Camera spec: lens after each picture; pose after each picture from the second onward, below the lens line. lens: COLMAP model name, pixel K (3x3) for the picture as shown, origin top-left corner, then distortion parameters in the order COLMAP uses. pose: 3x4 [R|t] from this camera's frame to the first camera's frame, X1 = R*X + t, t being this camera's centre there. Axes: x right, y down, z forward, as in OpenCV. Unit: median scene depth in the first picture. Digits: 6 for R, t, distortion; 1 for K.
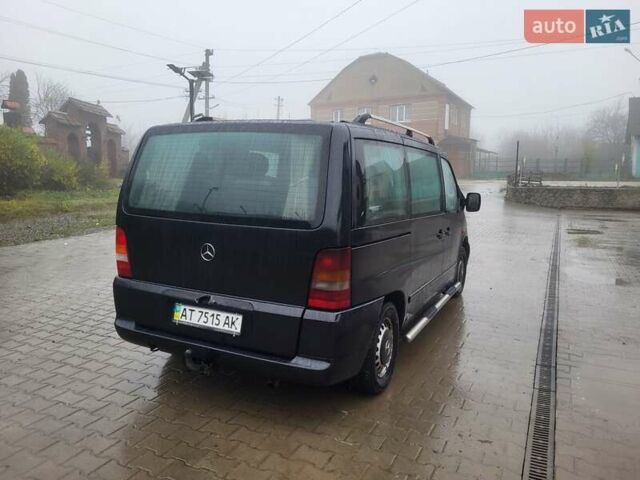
lens RADIAL K [[475.2, 0, 320.0], [0, 475.2, 240.0], [0, 0, 1]] dist [0.026969, -0.007274]
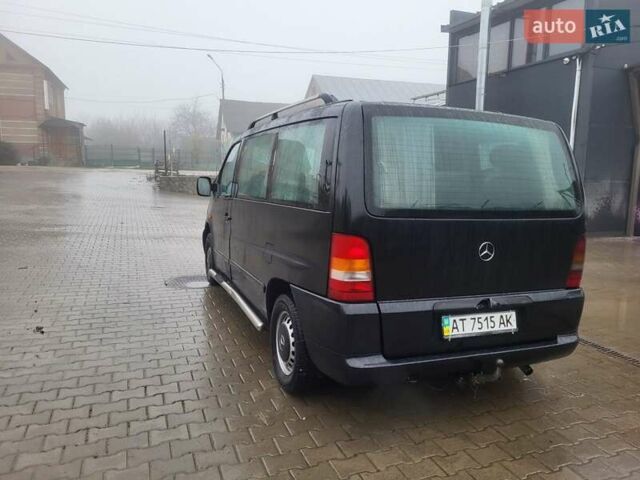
lens RADIAL K [[478.9, 0, 321.7], [0, 478.9, 237.3], [0, 0, 1]] dist [0.031681, -0.003856]
pose [[0.674770, -0.095271, 0.731853, -1.093438], [0.082866, 0.995143, 0.053142, -0.074832], [-0.733362, 0.024787, 0.679387, 0.584922]]
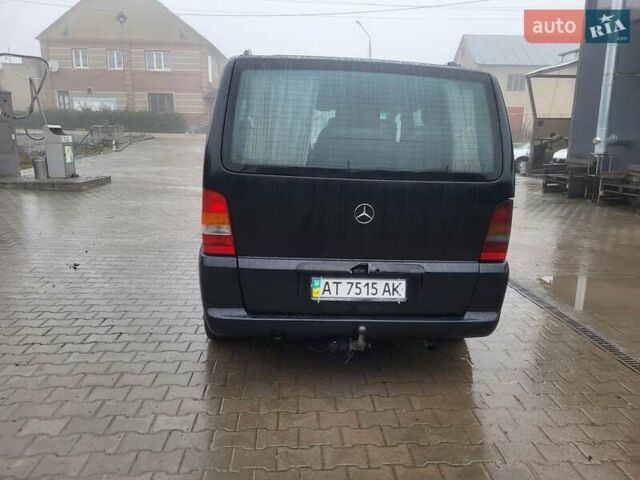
lens RADIAL K [[475.2, 0, 320.0], [0, 475.2, 240.0], [0, 0, 1]] dist [0.026969, -0.007274]
pose [[0.862382, -0.096733, 0.496930, -0.718478], [0.051032, 0.993186, 0.104774, -0.020914], [-0.503679, -0.064996, 0.861442, 0.284591]]
